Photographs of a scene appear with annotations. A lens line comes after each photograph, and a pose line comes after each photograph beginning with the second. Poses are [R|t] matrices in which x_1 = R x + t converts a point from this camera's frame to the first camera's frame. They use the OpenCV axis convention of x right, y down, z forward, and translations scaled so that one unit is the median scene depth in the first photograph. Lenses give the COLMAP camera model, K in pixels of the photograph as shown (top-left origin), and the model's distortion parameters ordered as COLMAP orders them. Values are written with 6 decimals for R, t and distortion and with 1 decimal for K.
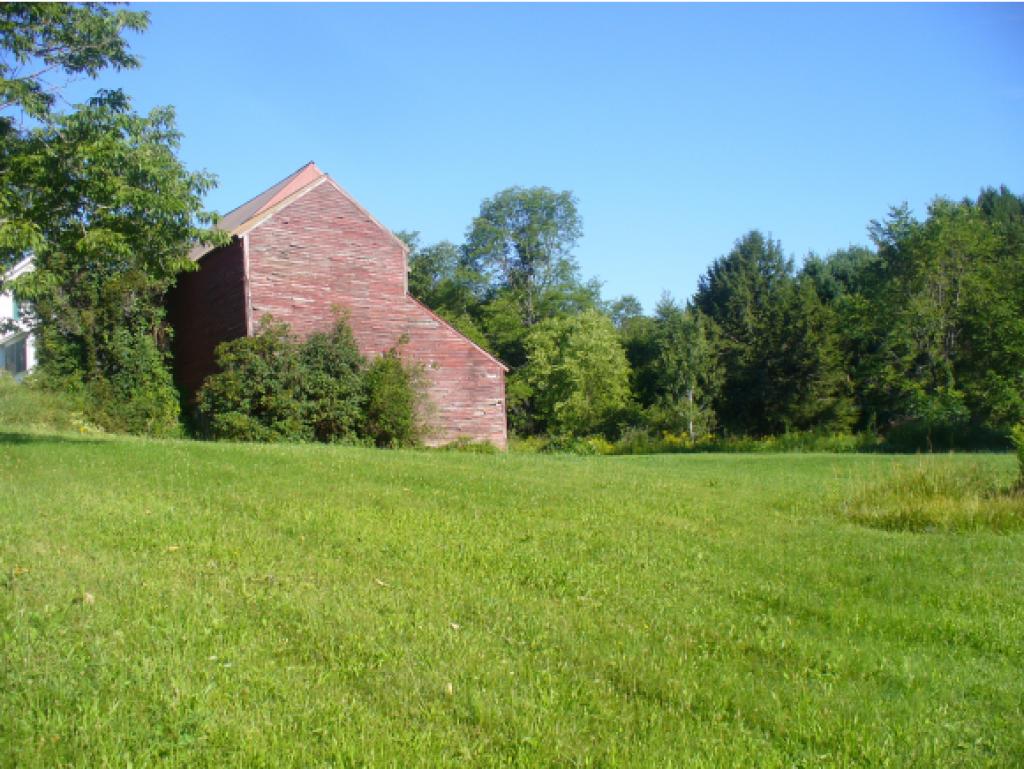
lens RADIAL K [[1175.9, 0, 512.0], [0, 1175.9, 384.5], [0, 0, 1]] dist [-0.287559, 0.471450]
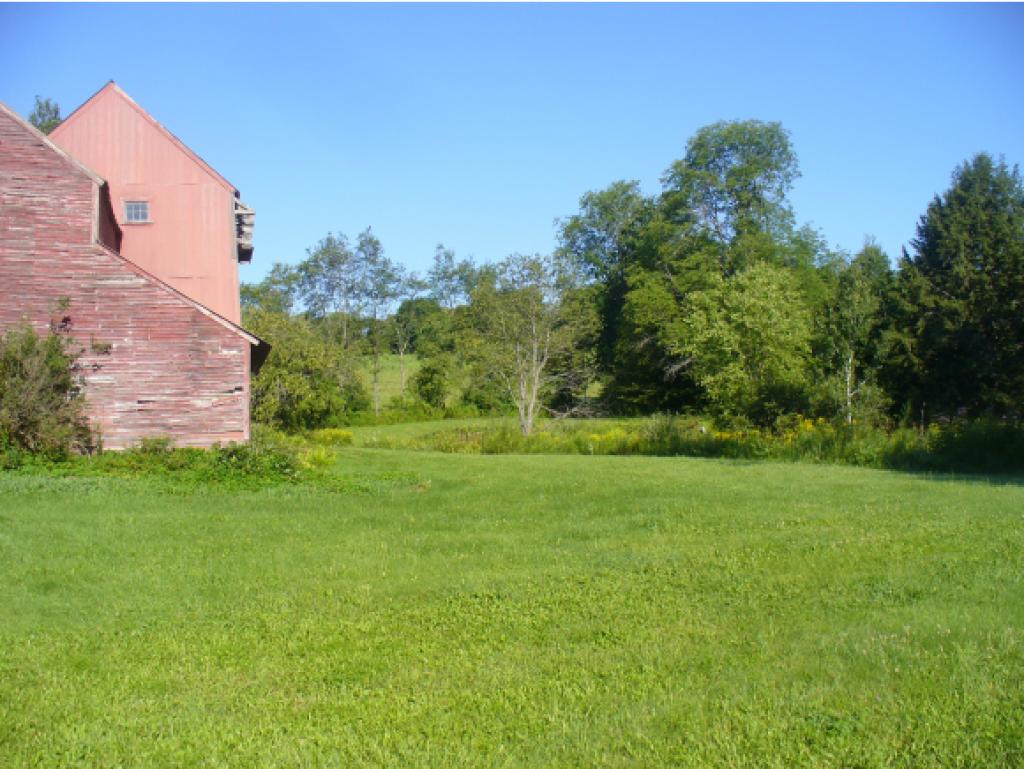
lens RADIAL K [[1175.9, 0, 512.0], [0, 1175.9, 384.5], [0, 0, 1]] dist [-0.287559, 0.471450]
pose [[0.940711, 0.002369, -0.339200, 0.185111], [0.007650, 0.999573, 0.028198, -0.002854], [0.339122, -0.029121, 0.940292, 0.193831]]
